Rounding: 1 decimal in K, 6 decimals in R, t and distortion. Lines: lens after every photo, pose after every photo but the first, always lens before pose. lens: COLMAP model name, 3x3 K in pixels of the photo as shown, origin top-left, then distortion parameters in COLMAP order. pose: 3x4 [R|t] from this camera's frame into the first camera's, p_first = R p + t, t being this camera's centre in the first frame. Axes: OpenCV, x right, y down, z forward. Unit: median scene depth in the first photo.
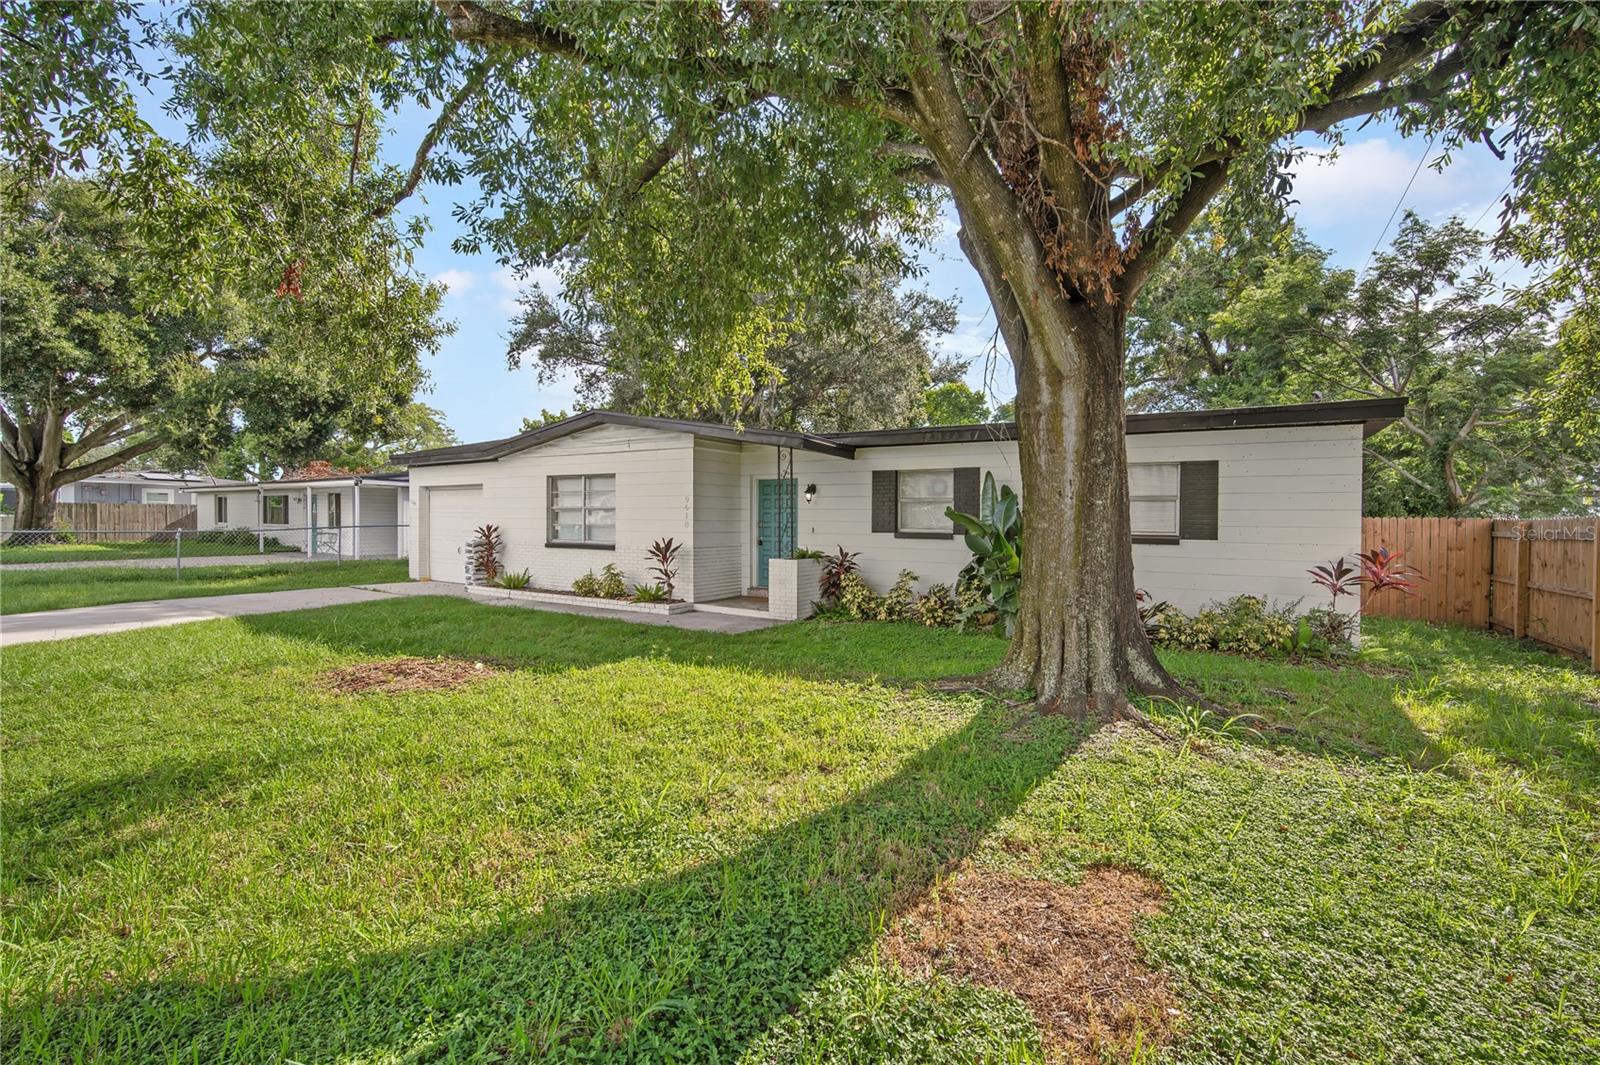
lens RADIAL K [[706.2, 0, 805.1], [0, 706.2, 533.2], [0, 0, 1]] dist [-0.008532, 0.000863]
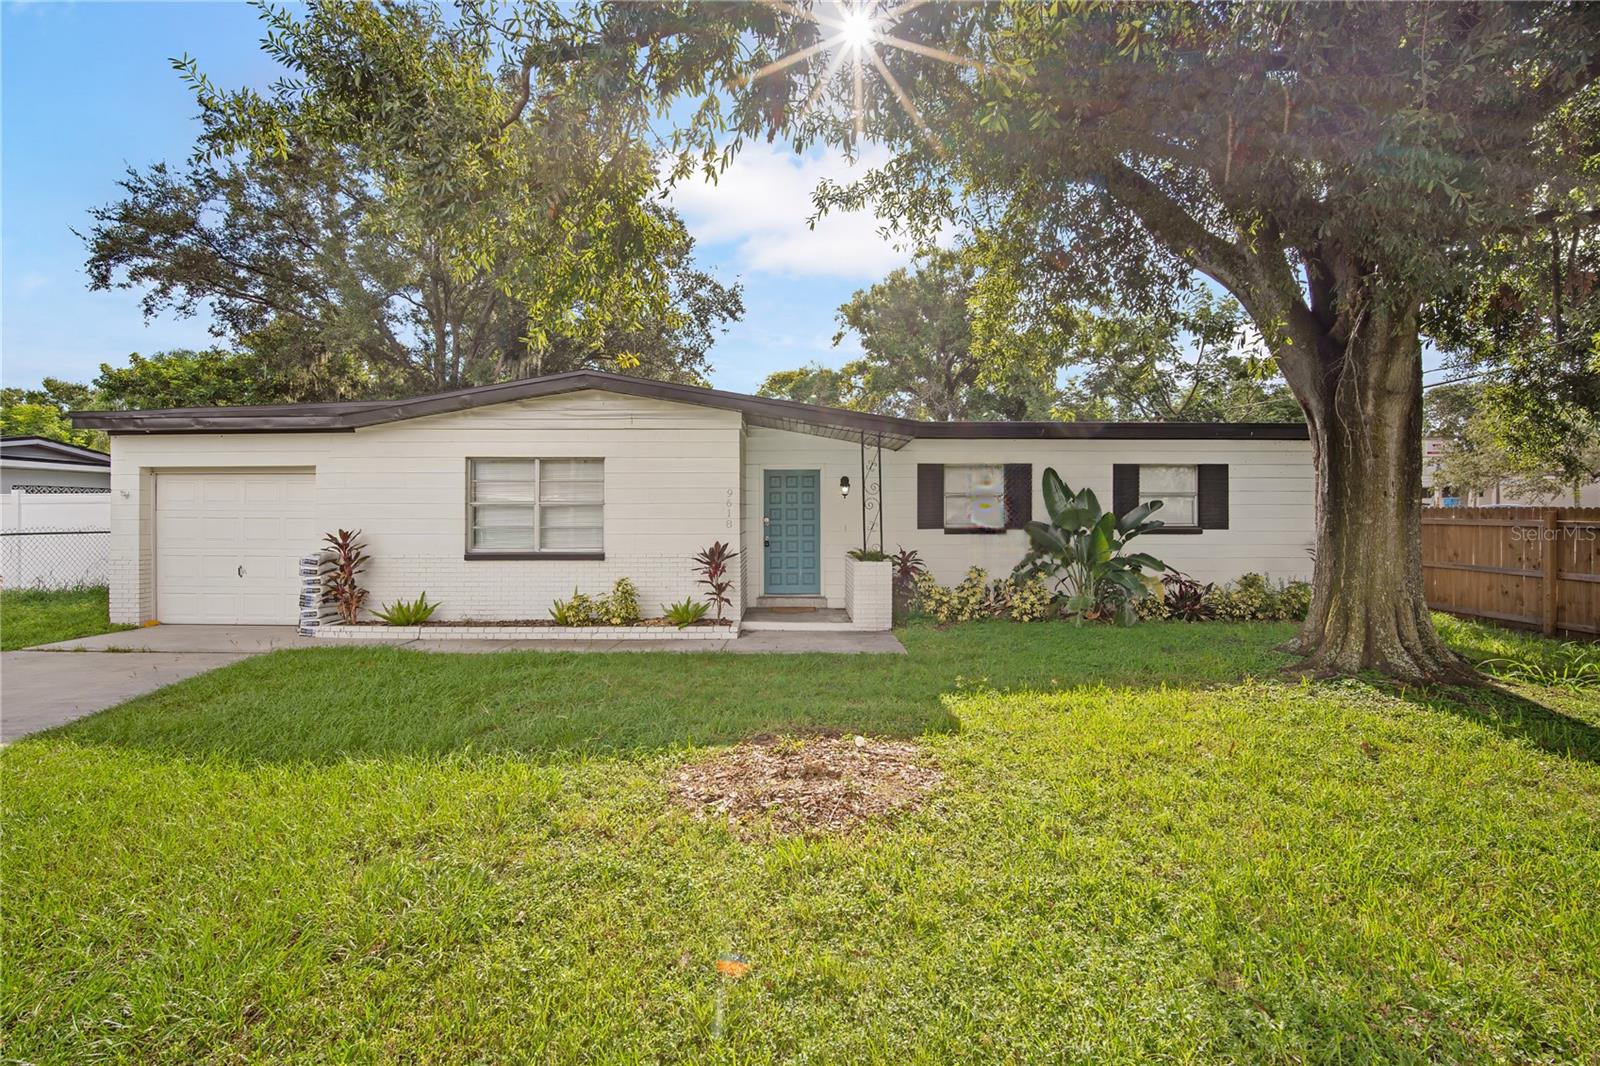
lens RADIAL K [[712.6, 0, 799.8], [0, 712.6, 515.3], [0, 0, 1]] dist [-0.009862, 0.000457]
pose [[0.847118, -0.011608, 0.531278, -0.495964], [0.018163, 0.999810, -0.007114, -0.014028], [-0.531094, 0.015676, 0.847168, 0.252549]]
